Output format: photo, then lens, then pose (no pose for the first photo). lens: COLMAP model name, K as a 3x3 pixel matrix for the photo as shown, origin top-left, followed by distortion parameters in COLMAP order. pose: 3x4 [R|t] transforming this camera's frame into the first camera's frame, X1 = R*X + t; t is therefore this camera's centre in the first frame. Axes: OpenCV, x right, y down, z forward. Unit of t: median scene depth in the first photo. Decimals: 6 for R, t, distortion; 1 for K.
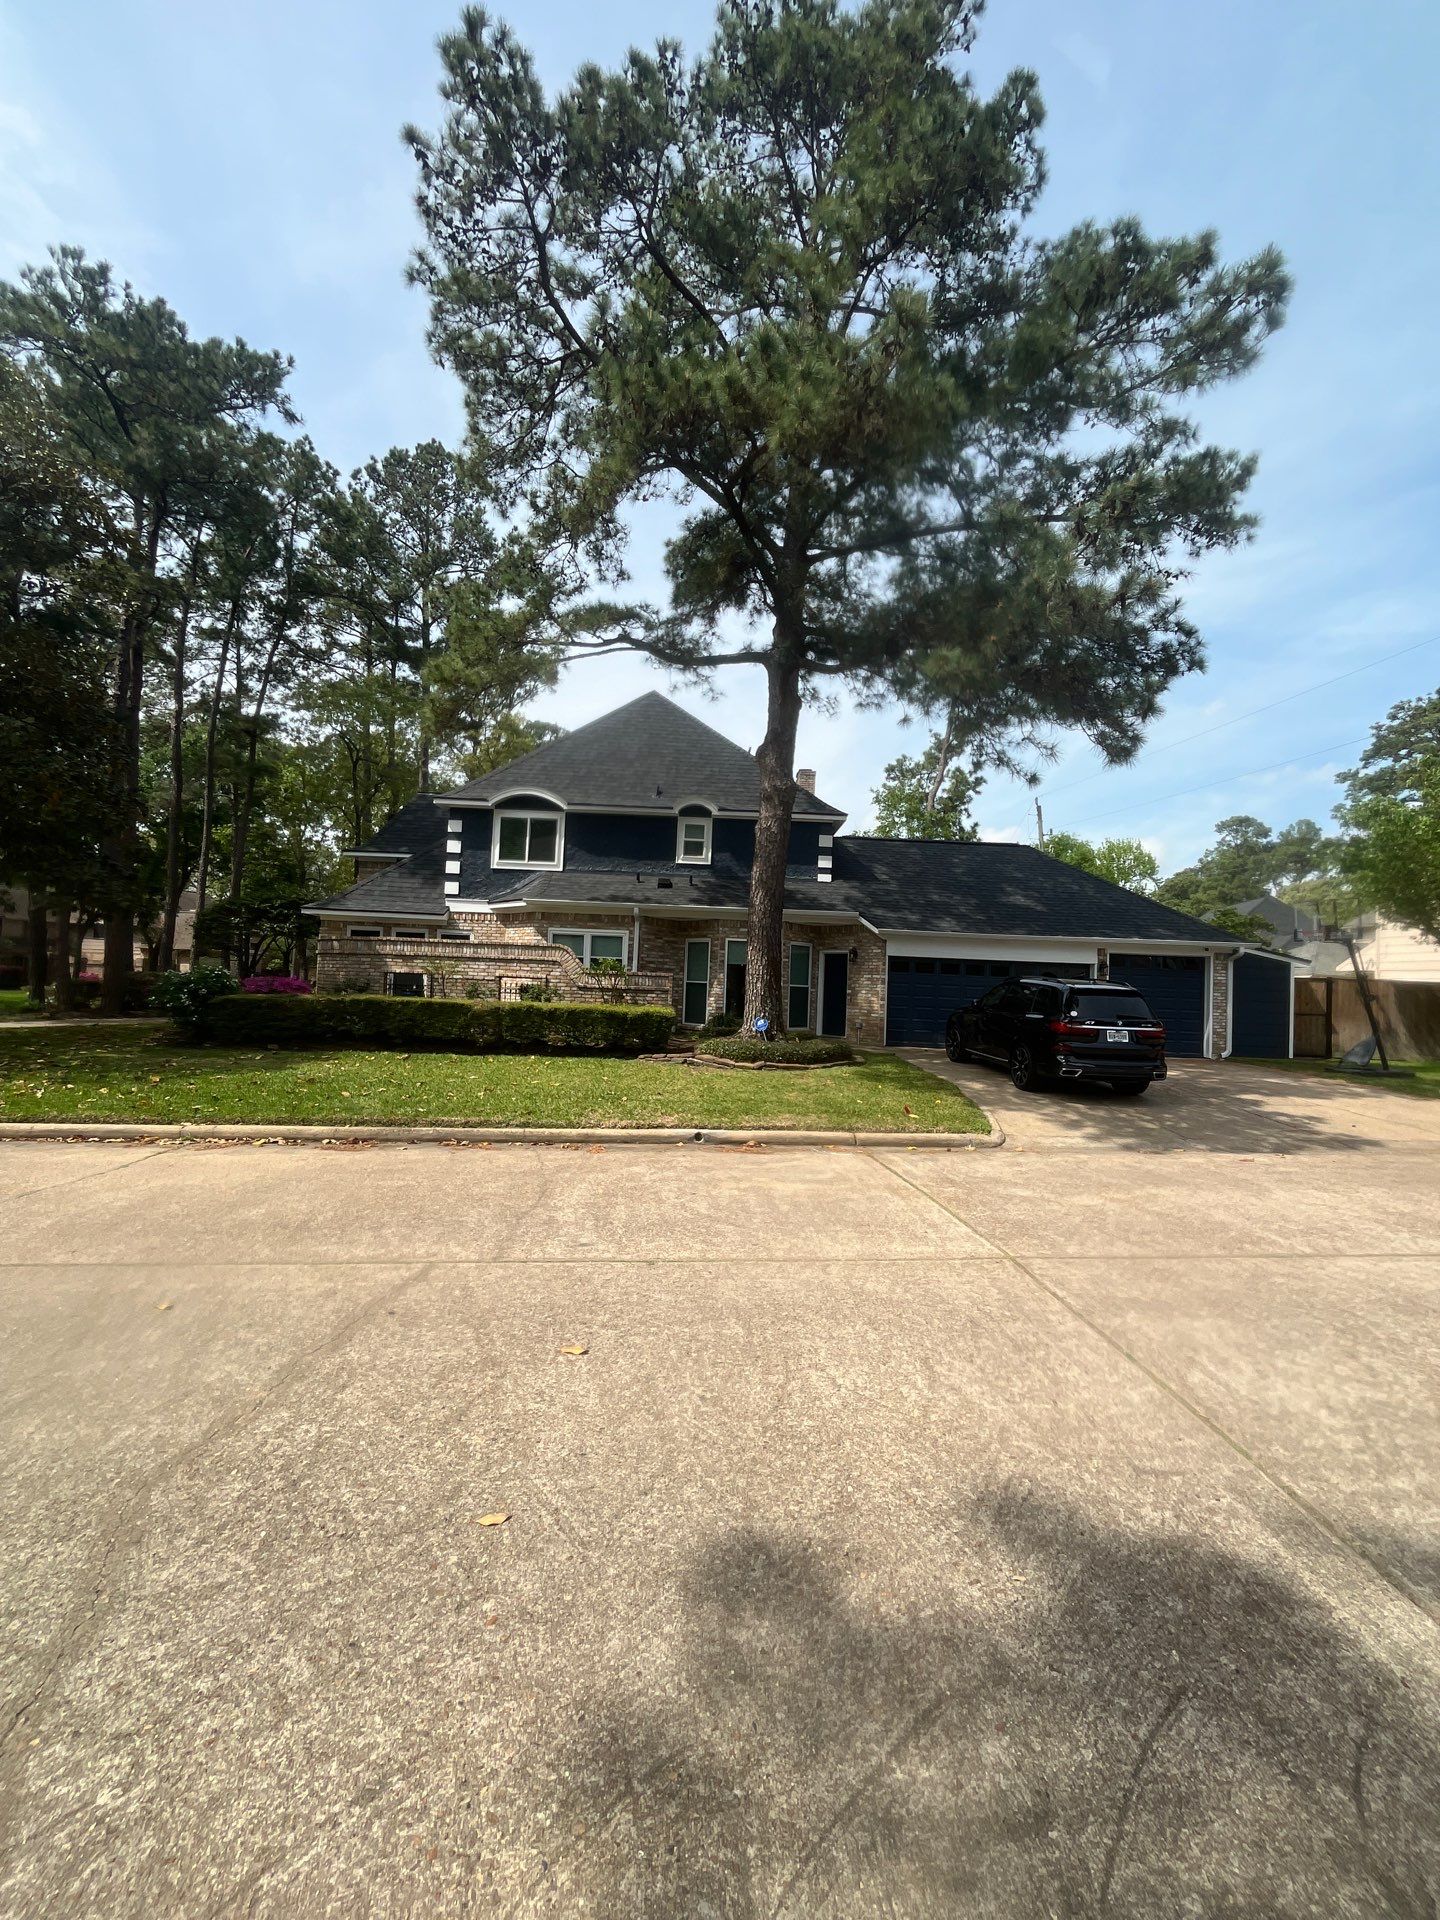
lens RADIAL K [[774.2, 0, 721.3], [0, 774.2, 954.5], [0, 0, 1]] dist [0.000906, 0.000745]
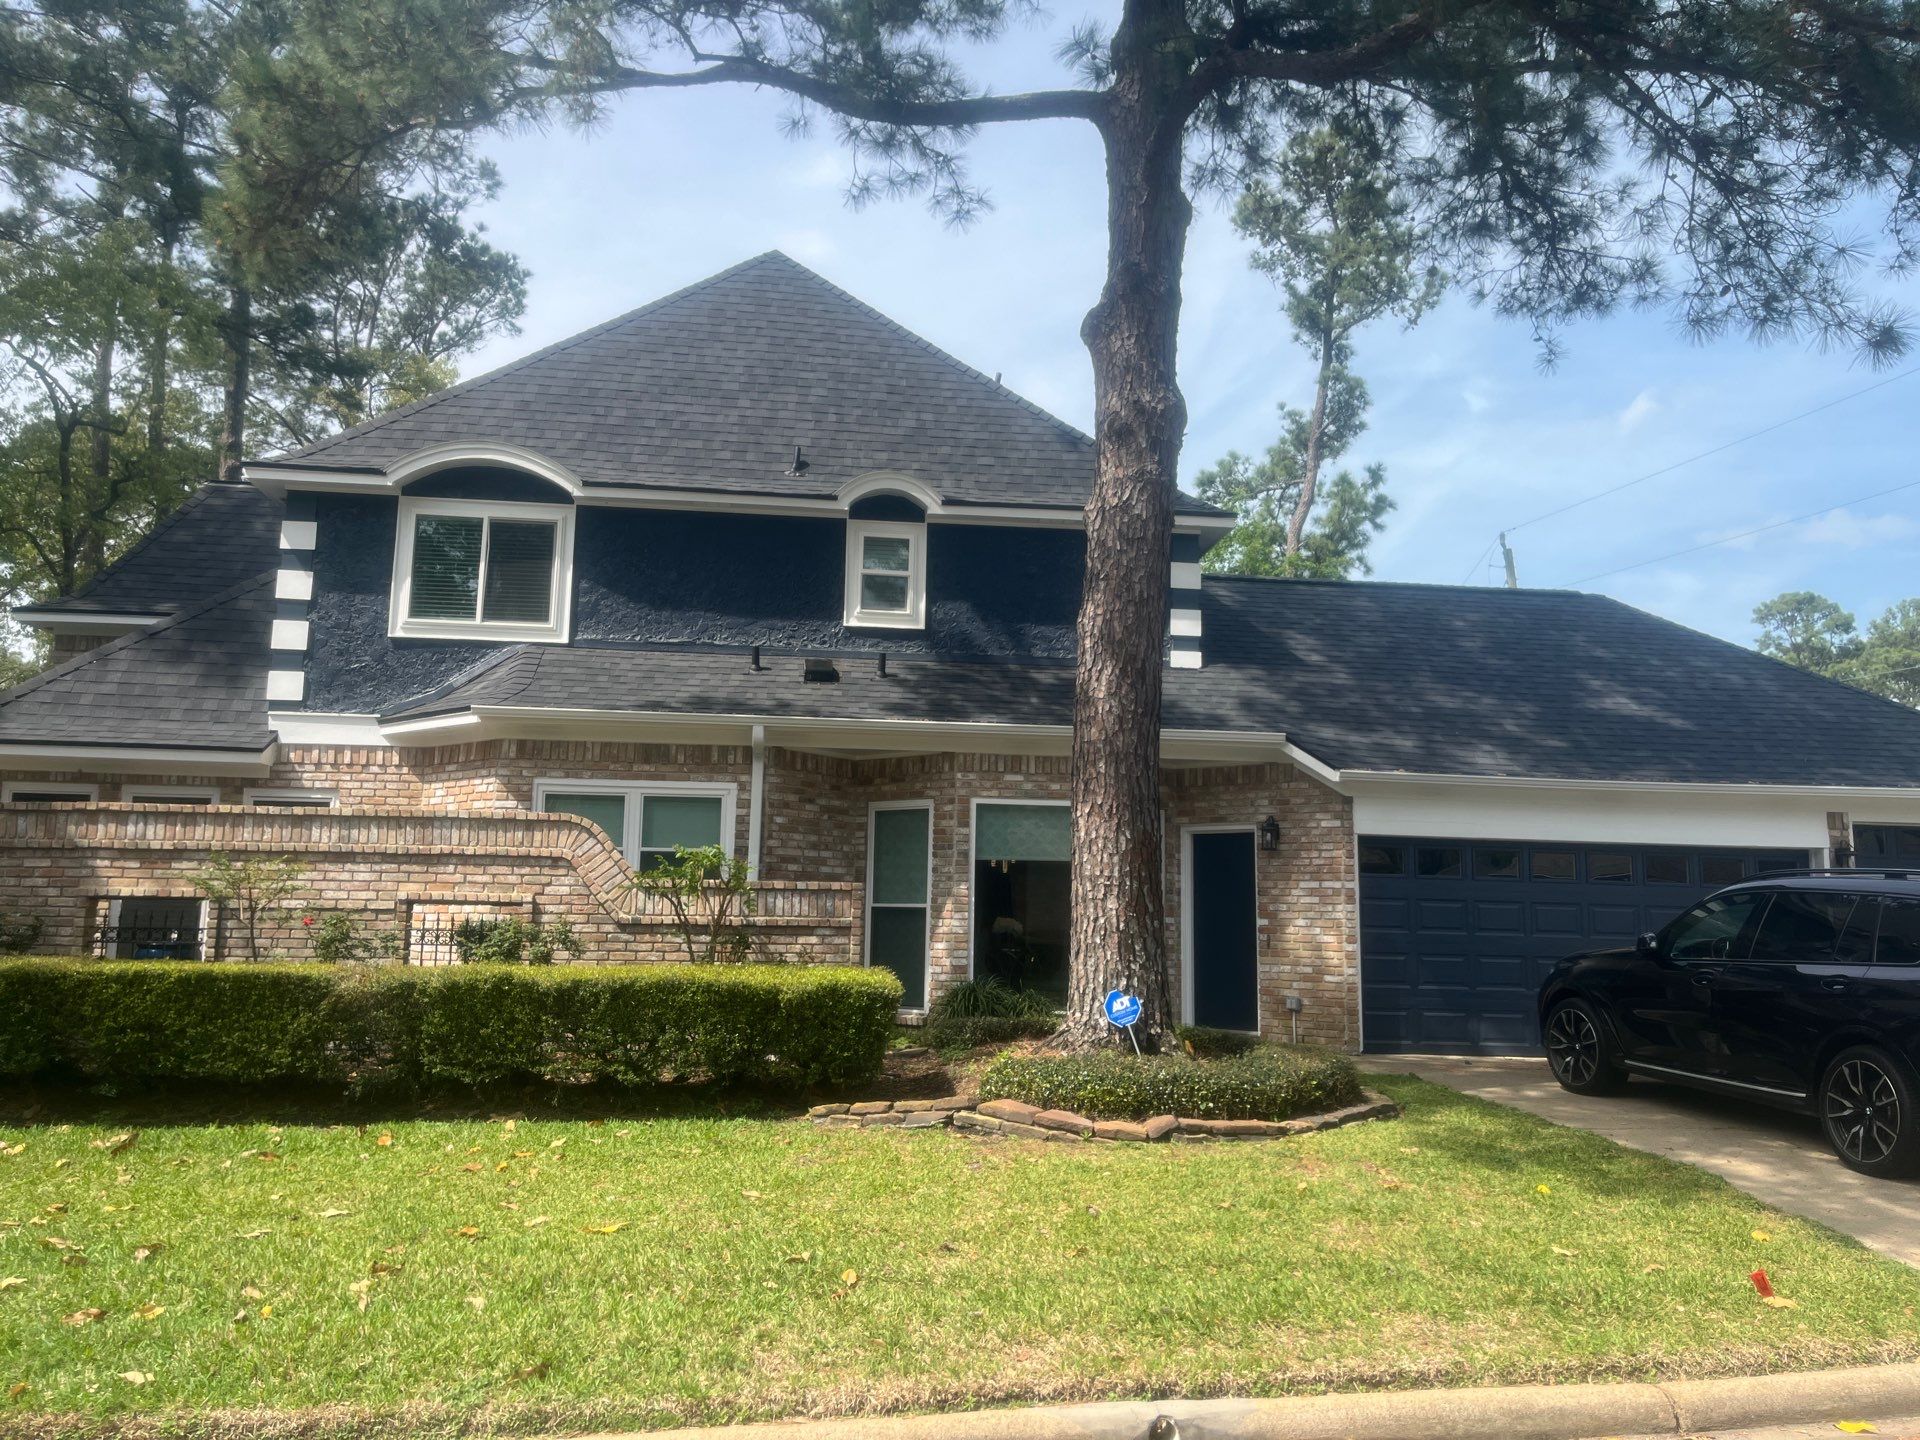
lens RADIAL K [[1447.2, 0, 959.0], [0, 1447.2, 710.7], [0, 0, 1]] dist [0.065470, -0.072151]
pose [[0.995360, -0.006452, 0.096005, -0.076331], [0.016659, 0.994237, -0.105900, 0.014489], [-0.094769, 0.107008, 0.989731, 0.226073]]
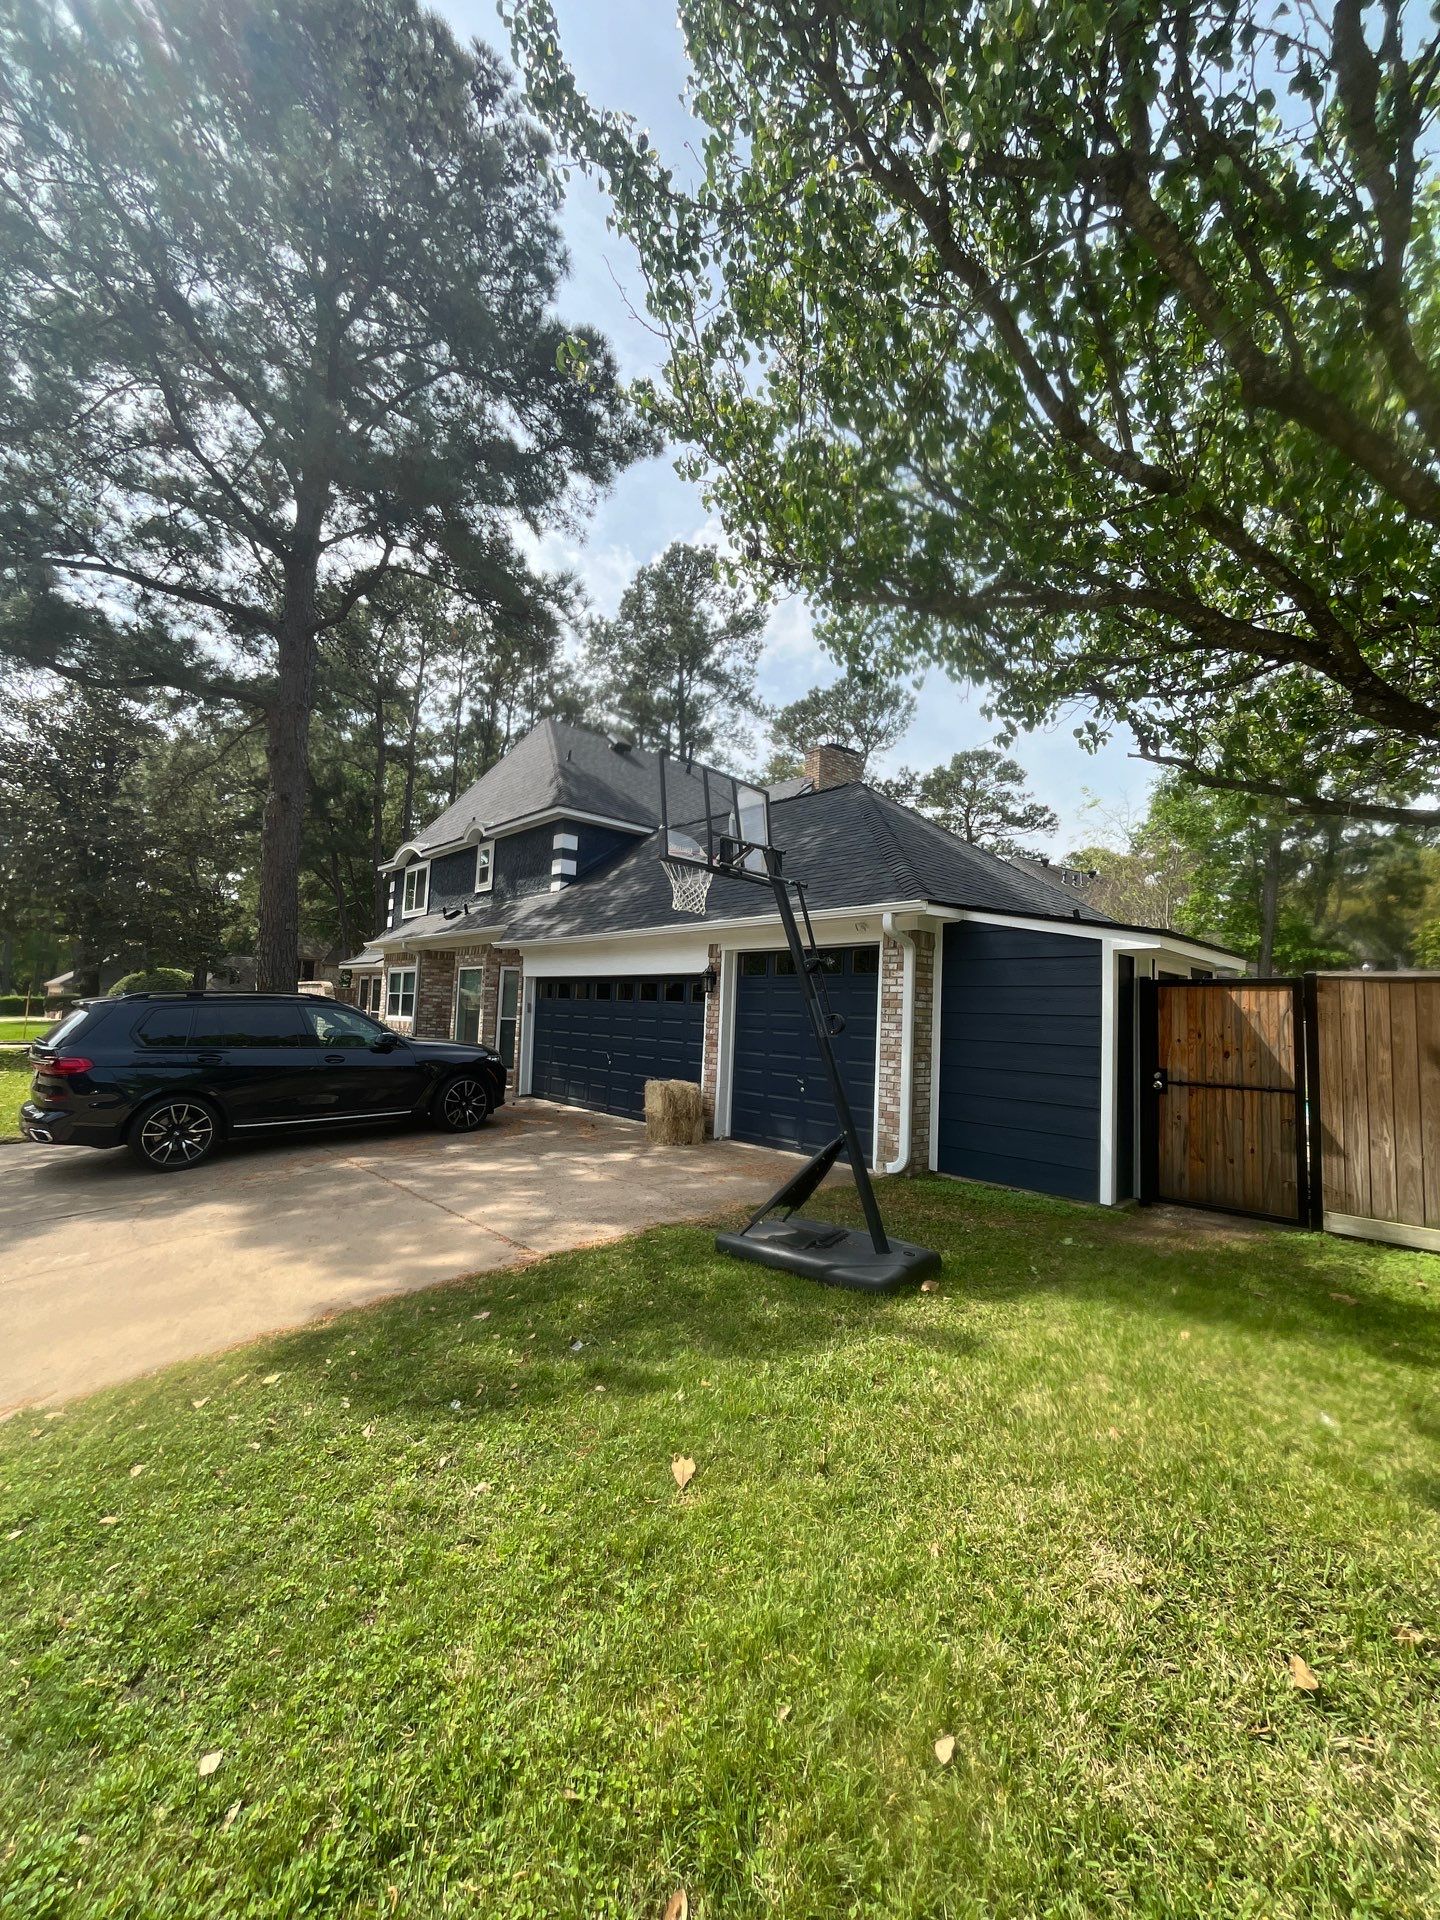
lens RADIAL K [[774.2, 0, 717.6], [0, 774.2, 963.3], [0, 0, 1]] dist [0.000906, 0.000745]
pose [[0.662922, -0.066254, -0.745751, 0.902146], [0.020700, 0.997318, -0.070202, 0.044846], [0.748402, 0.031101, 0.662515, 0.632073]]
